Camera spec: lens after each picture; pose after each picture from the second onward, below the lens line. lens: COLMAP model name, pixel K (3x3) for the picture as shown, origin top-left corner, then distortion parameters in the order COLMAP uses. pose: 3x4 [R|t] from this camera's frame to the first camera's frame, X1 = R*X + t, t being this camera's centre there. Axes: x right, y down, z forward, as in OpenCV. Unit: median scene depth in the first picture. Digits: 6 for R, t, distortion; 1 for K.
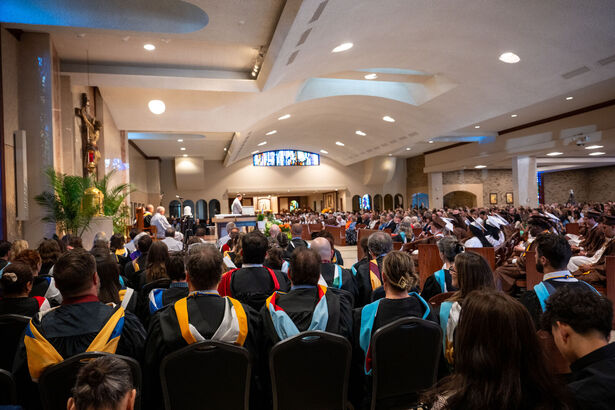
lens RADIAL K [[407.2, 0, 305.1], [0, 407.2, 204.4], [0, 0, 1]] dist [-0.006810, -0.000170]
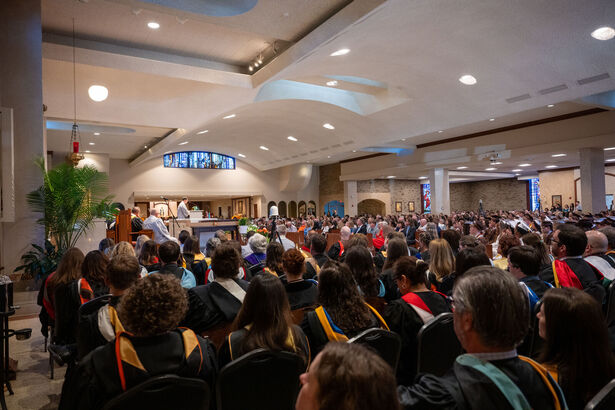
lens RADIAL K [[417.3, 0, 308.9], [0, 417.3, 207.9], [0, 0, 1]] dist [-0.004779, -0.001671]
pose [[0.954431, 0.013915, 0.298108, -0.133273], [-0.011181, 0.999878, -0.010875, 0.004834], [-0.298223, 0.007046, 0.954470, 0.020101]]
